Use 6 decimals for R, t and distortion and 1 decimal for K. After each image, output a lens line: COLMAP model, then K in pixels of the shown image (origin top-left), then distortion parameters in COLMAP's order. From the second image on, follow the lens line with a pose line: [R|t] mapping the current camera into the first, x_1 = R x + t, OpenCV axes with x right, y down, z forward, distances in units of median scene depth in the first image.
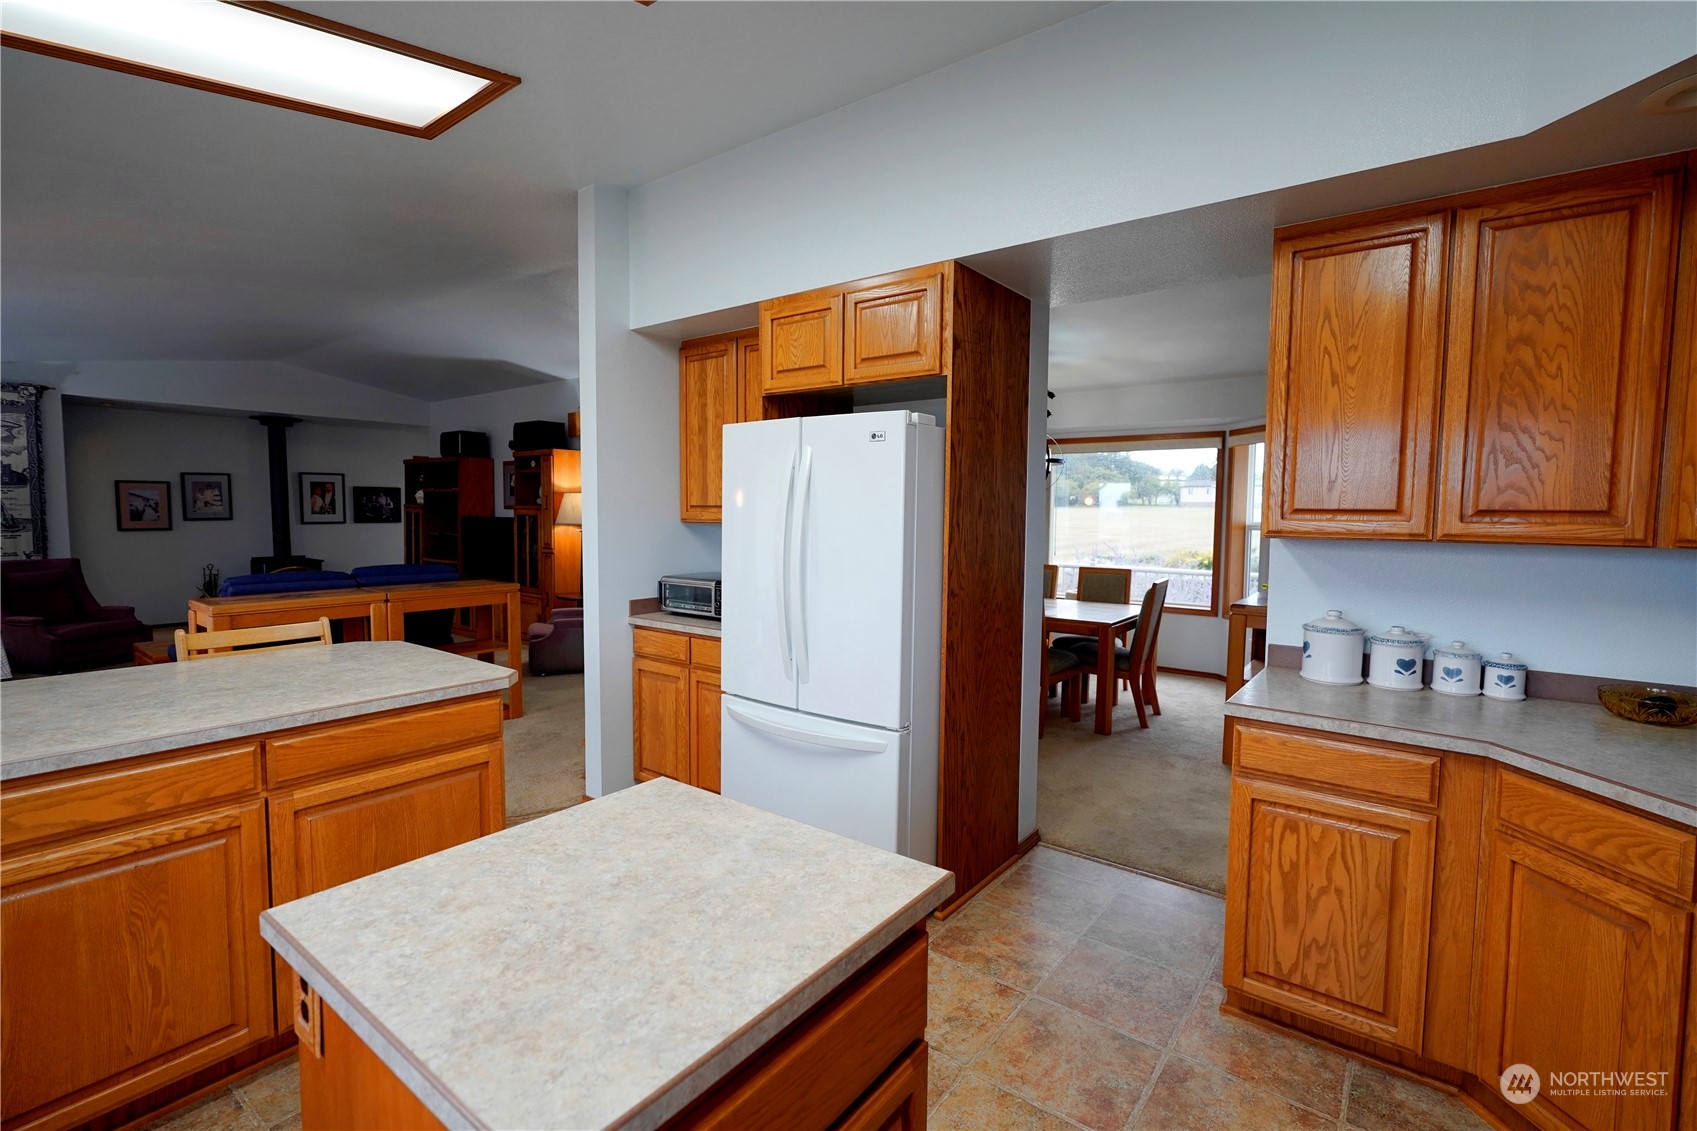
lens RADIAL K [[761.2, 0, 852.3], [0, 761.2, 559.1], [0, 0, 1]] dist [-0.004949, 0.000394]
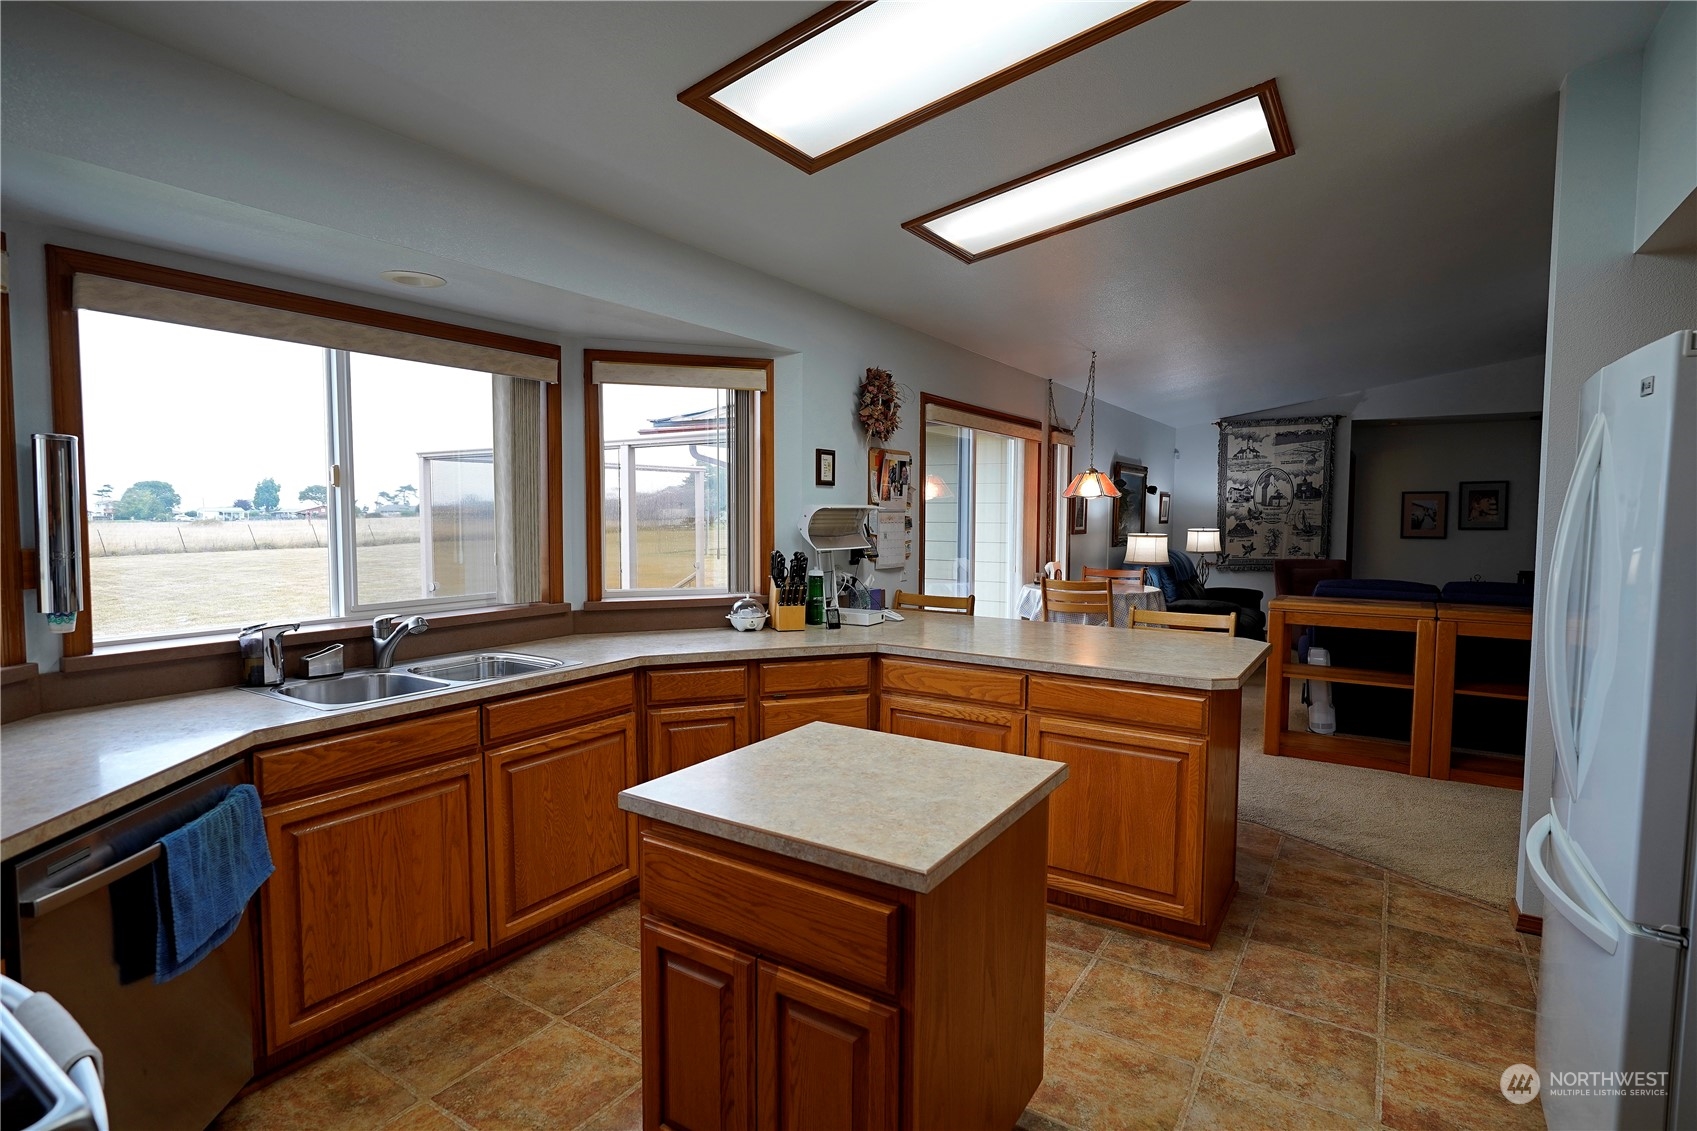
lens RADIAL K [[846.5, 0, 852.2], [0, 846.5, 563.0], [0, 0, 1]] dist [-0.005278, -0.000016]
pose [[0.080328, 0.053913, -0.995309, 0.217286], [-0.067950, 0.996509, 0.048494, -0.008461], [0.994450, 0.063735, 0.083711, 0.138958]]
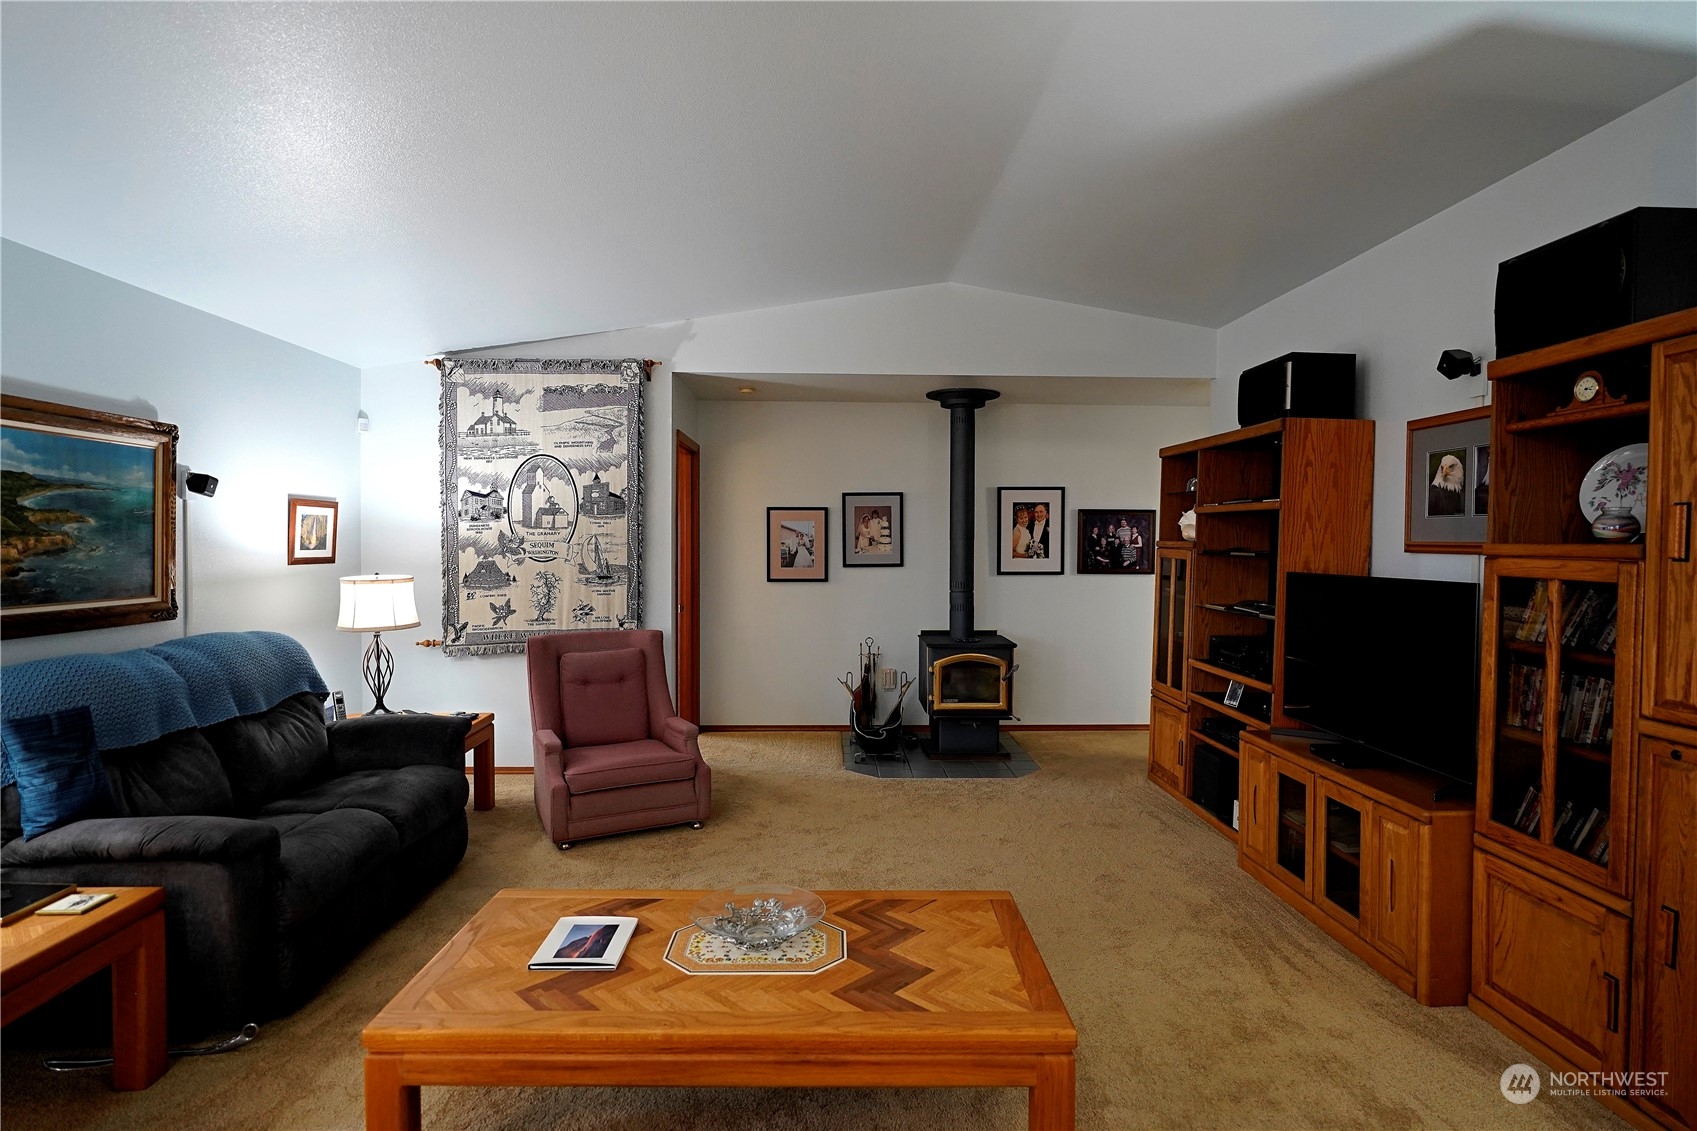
lens RADIAL K [[871.9, 0, 849.3], [0, 871.9, 555.9], [0, 0, 1]] dist [-0.001779, 0.000921]
pose [[0.630687, 0.009226, -0.775983, -0.387584], [-0.050300, 0.998313, -0.029012, -0.049977], [0.774406, 0.057329, 0.630086, 0.683686]]
